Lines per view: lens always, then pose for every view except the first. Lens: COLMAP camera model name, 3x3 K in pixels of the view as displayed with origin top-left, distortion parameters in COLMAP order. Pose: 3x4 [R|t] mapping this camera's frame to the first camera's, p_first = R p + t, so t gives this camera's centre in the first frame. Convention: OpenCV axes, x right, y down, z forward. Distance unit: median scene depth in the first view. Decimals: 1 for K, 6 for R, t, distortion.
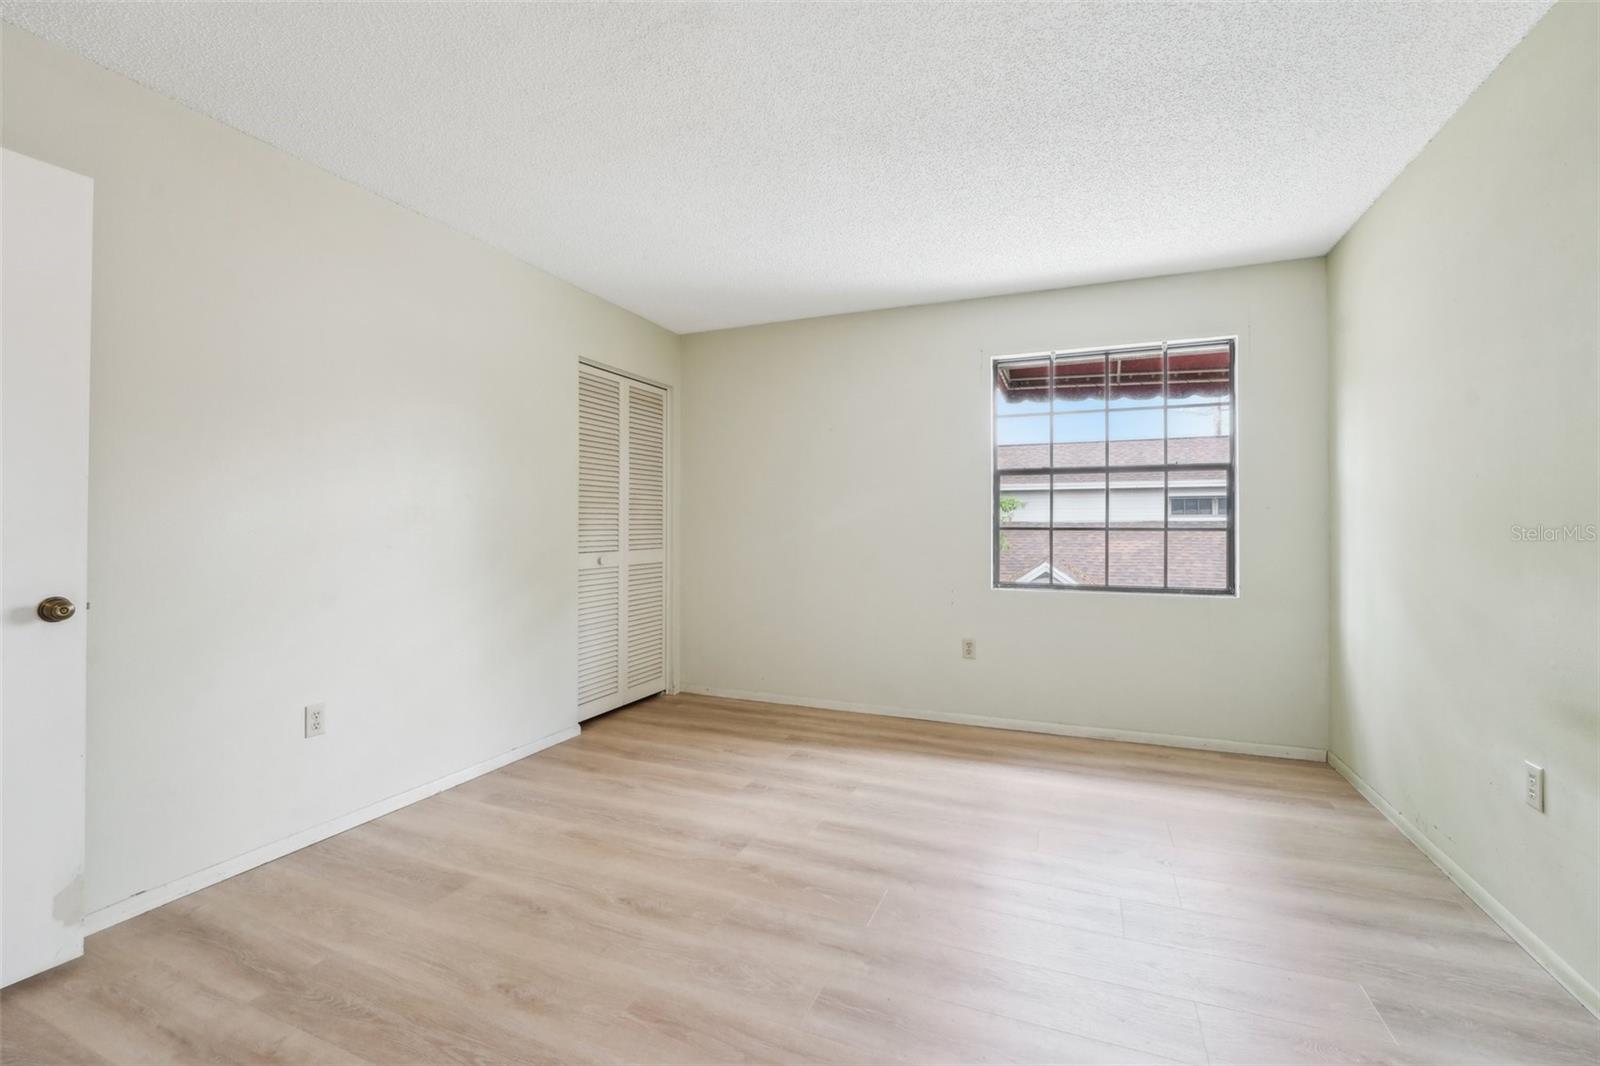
lens RADIAL K [[675.1, 0, 797.1], [0, 675.1, 529.2], [0, 0, 1]] dist [-0.025284, 0.000458]
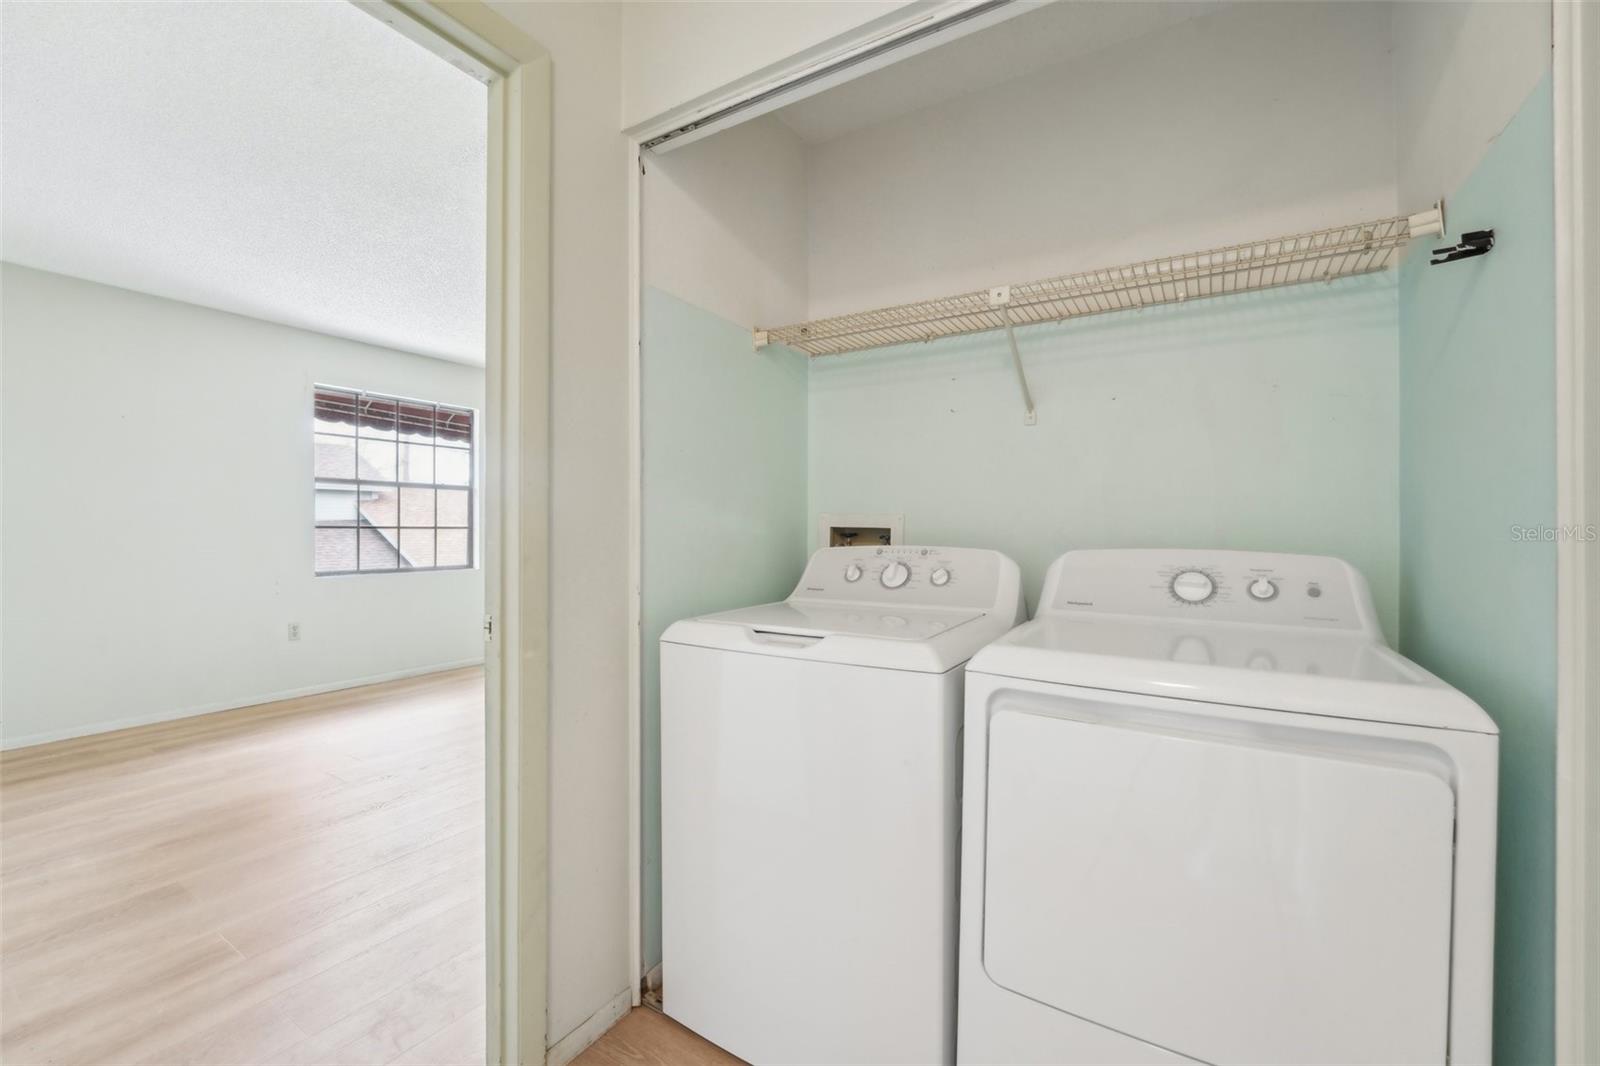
lens RADIAL K [[675.1, 0, 797.1], [0, 675.1, 529.2], [0, 0, 1]] dist [-0.025284, 0.000458]
pose [[0.158320, -0.003736, 0.987381, -0.823530], [0.001800, 0.999992, 0.003495, -0.000162], [-0.987386, 0.001224, 0.158325, -0.032936]]
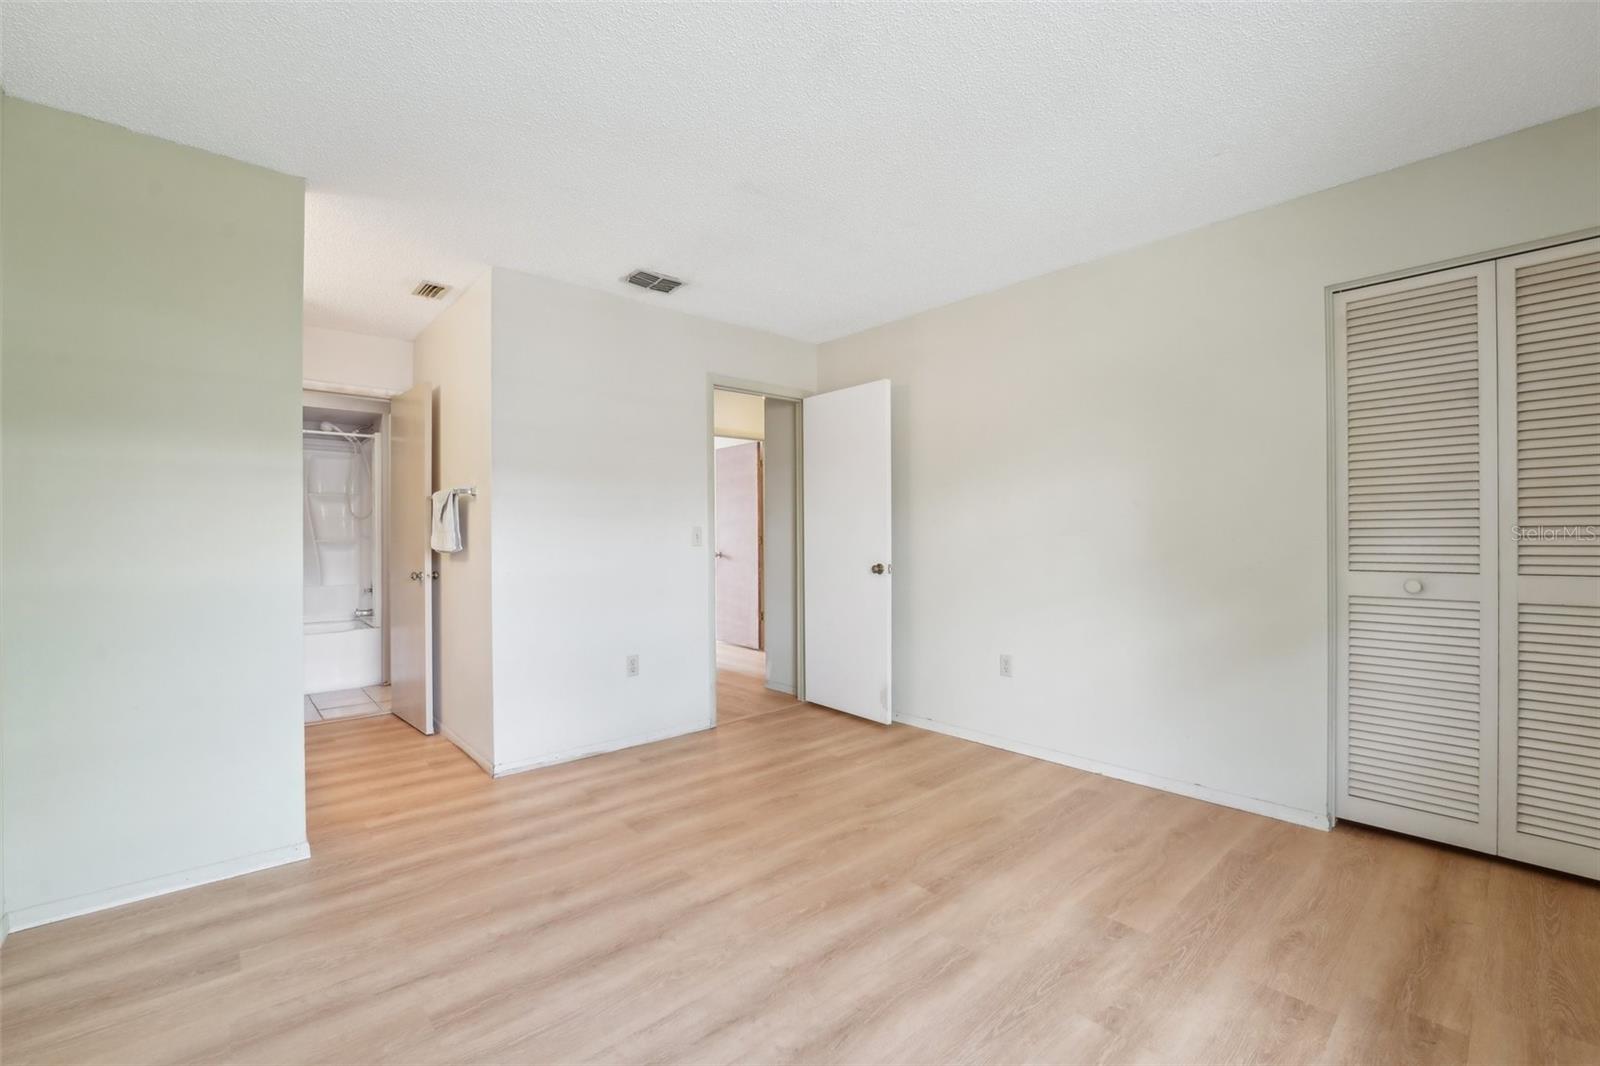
lens RADIAL K [[675.1, 0, 797.1], [0, 675.1, 529.2], [0, 0, 1]] dist [-0.025284, 0.000458]
pose [[-0.431173, -0.001667, -0.902268, 0.570274], [0.004826, 0.999980, -0.004154, -0.007298], [0.902256, -0.006145, -0.431156, 0.862957]]
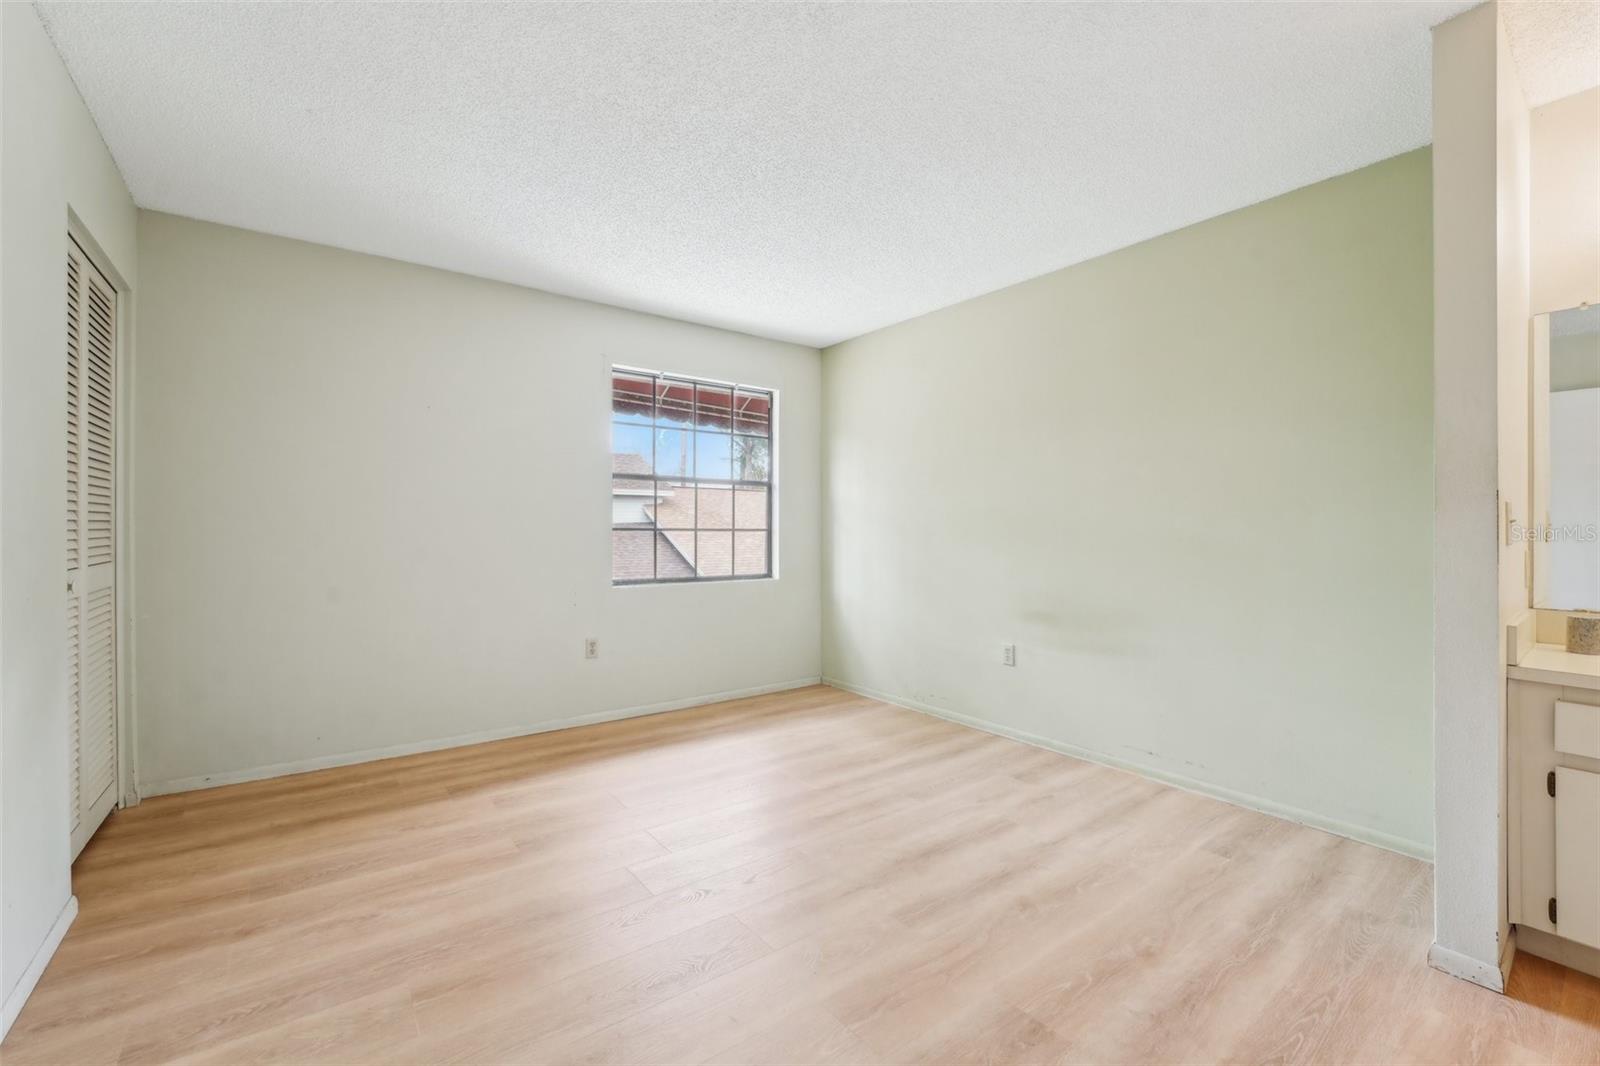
lens RADIAL K [[675.1, 0, 797.1], [0, 675.1, 529.2], [0, 0, 1]] dist [-0.025284, 0.000458]
pose [[0.494746, 0.001804, 0.869036, -0.526568], [-0.000593, 0.999998, -0.001739, 0.000948], [-0.869038, 0.000345, 0.494746, 0.265876]]
